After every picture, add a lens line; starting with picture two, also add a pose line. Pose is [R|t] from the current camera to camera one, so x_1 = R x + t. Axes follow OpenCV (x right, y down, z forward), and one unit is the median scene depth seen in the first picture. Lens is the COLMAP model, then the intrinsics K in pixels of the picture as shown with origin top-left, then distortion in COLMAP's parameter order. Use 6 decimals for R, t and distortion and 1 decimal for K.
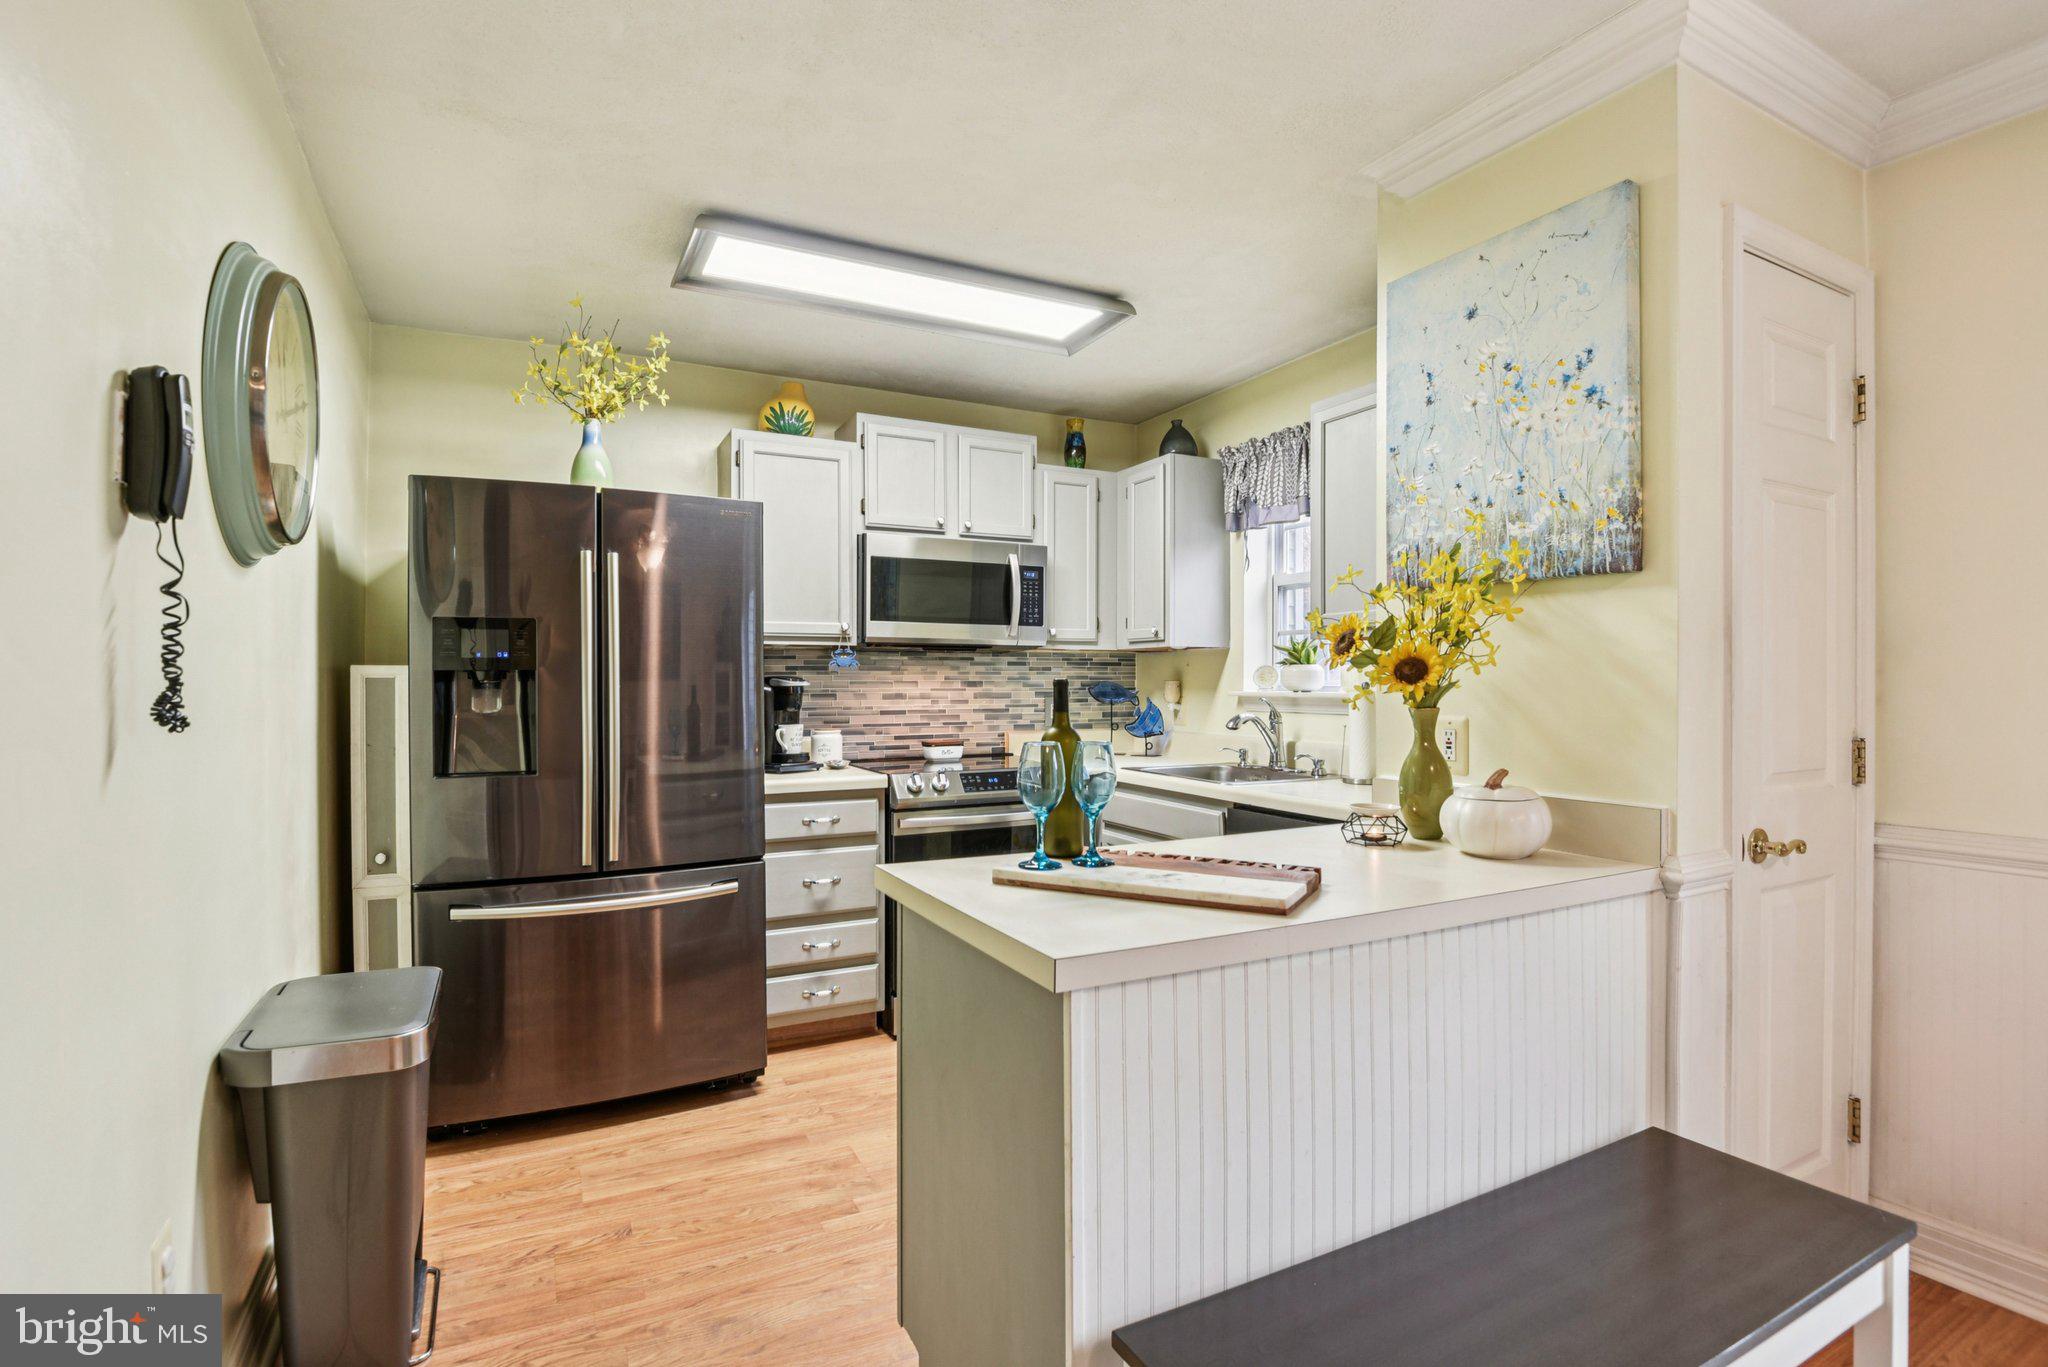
lens RADIAL K [[951.2, 0, 1016.9], [0, 951.2, 689.3], [0, 0, 1]] dist [-0.022376, -0.000299]
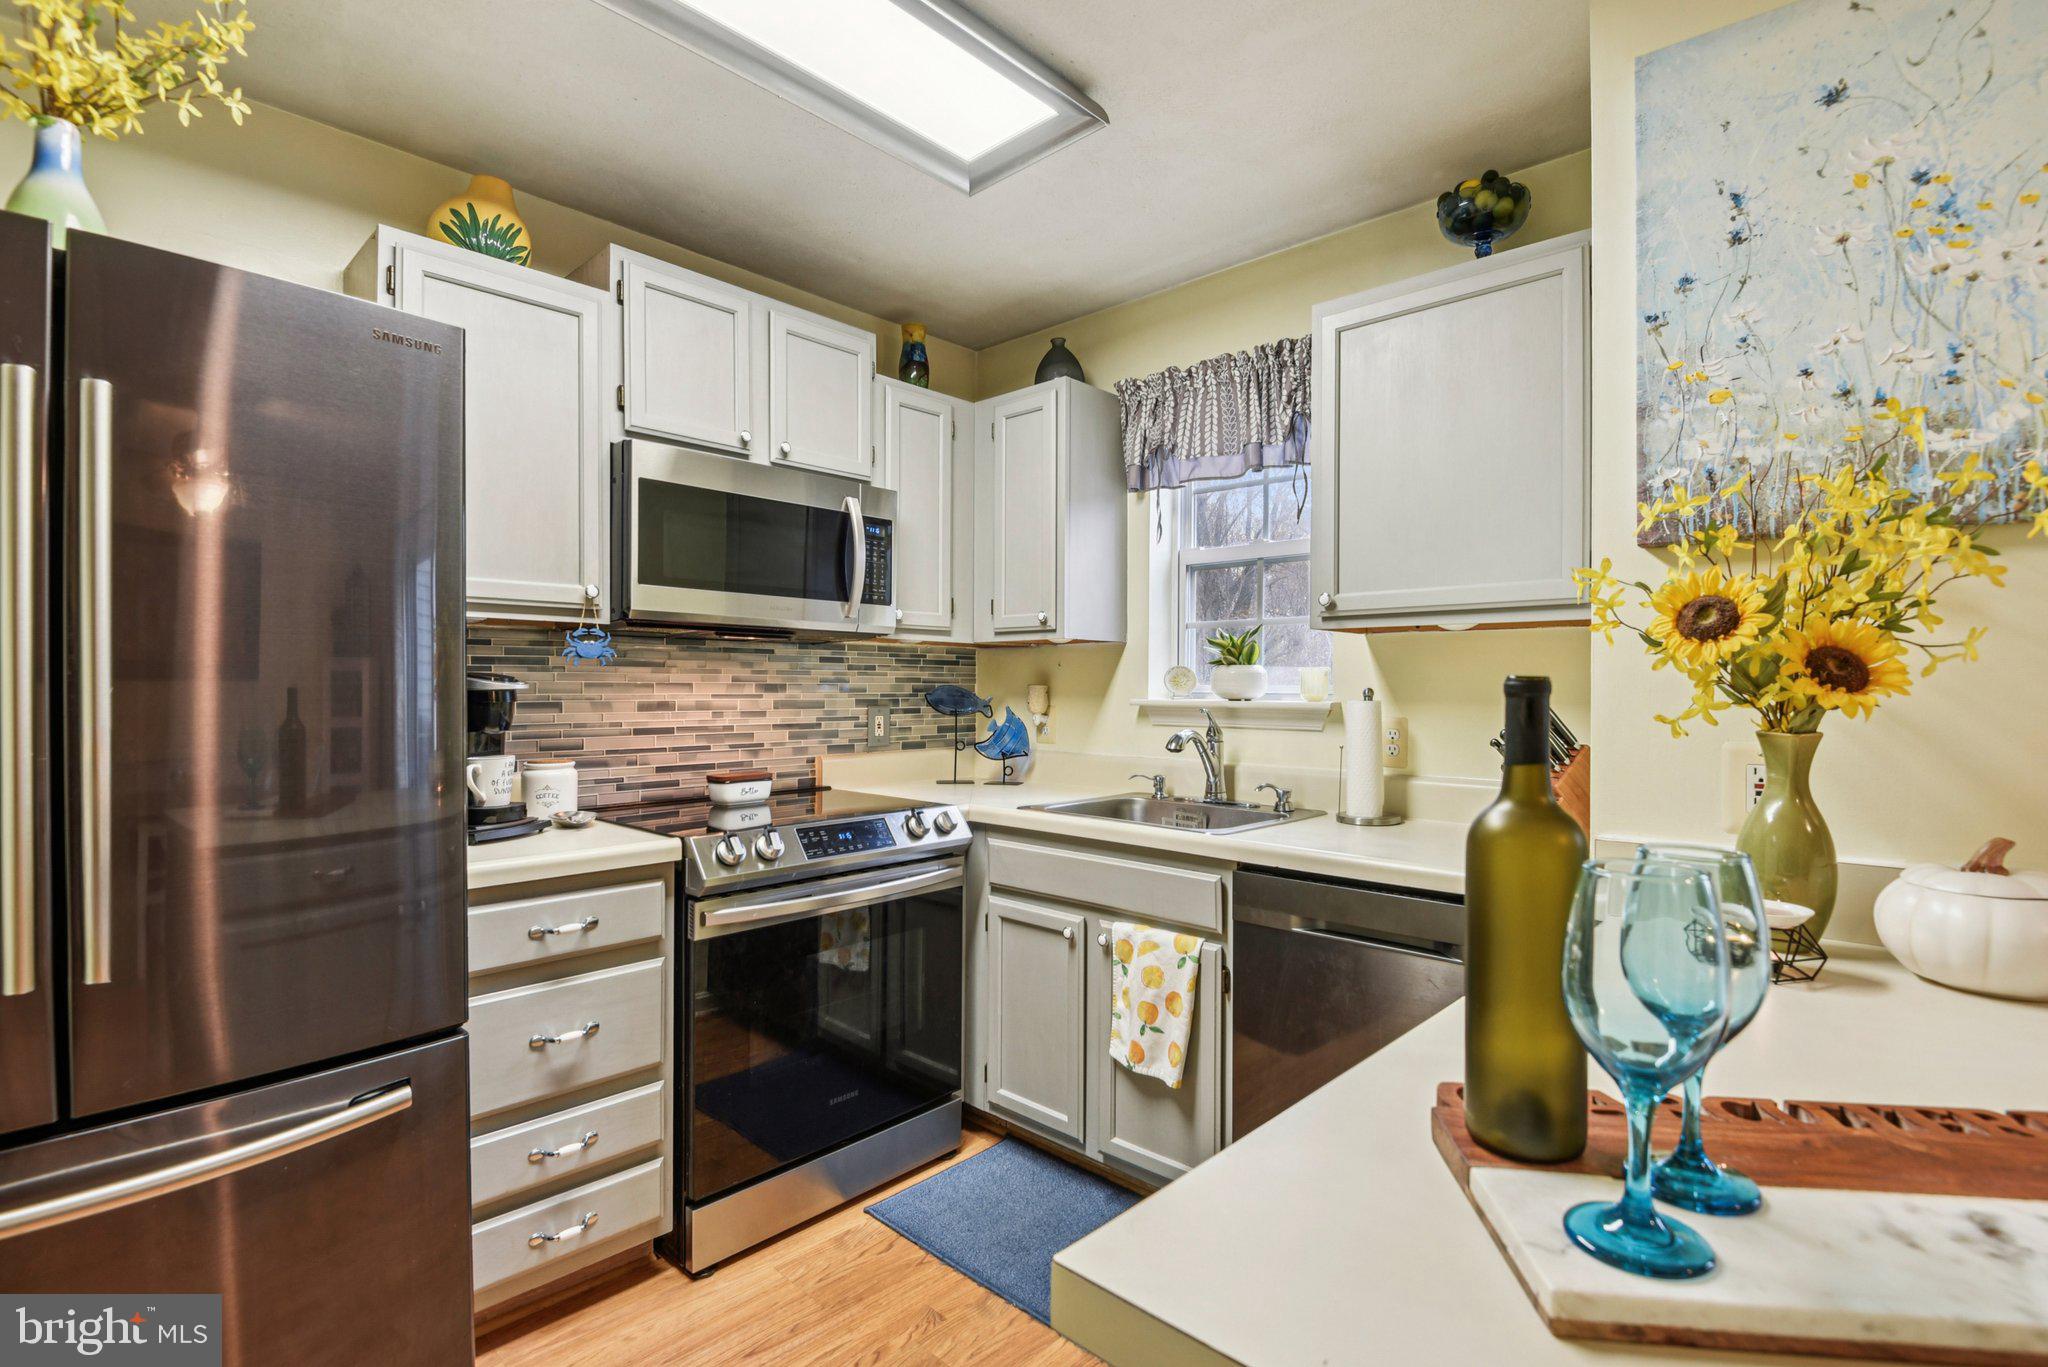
lens RADIAL K [[949.4, 0, 1022.4], [0, 949.4, 693.8], [0, 0, 1]] dist [0.004092, -0.016659]
pose [[0.940530, 0.003282, 0.339696, -0.138056], [-0.003263, 0.999994, -0.000625, -0.001728], [-0.339696, -0.000521, 0.940535, 0.366495]]
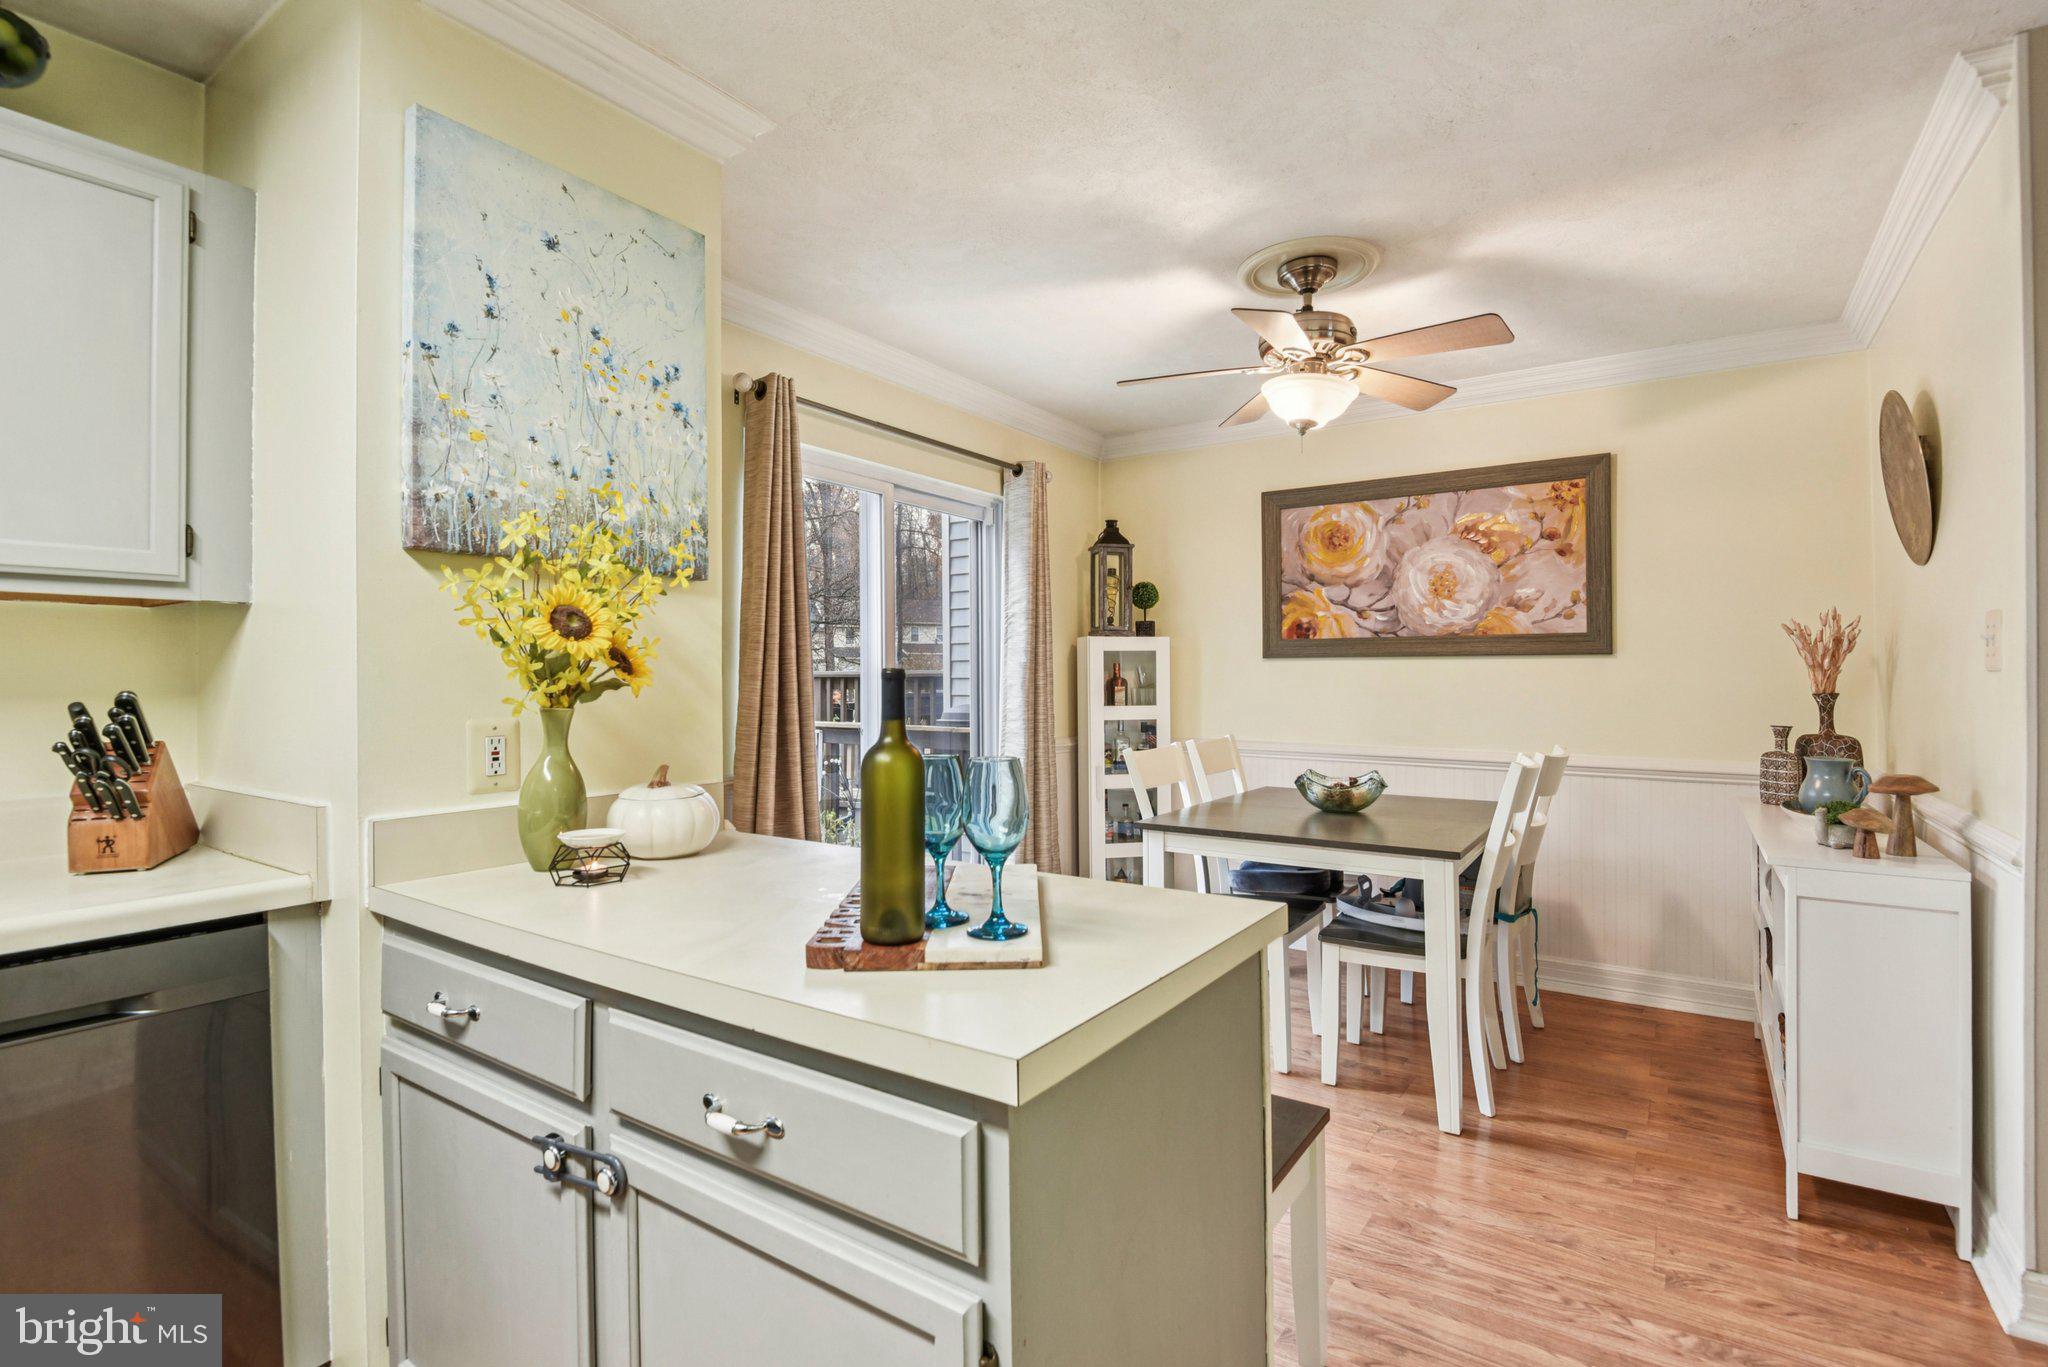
lens RADIAL K [[961.2, 0, 1029.6], [0, 961.2, 680.5], [0, 0, 1]] dist [0.004185, -0.017486]
pose [[-0.480507, 0.000569, 0.876991, -0.294120], [0.010010, 0.999938, 0.004835, -0.002587], [-0.876934, 0.011102, -0.480483, 0.631942]]
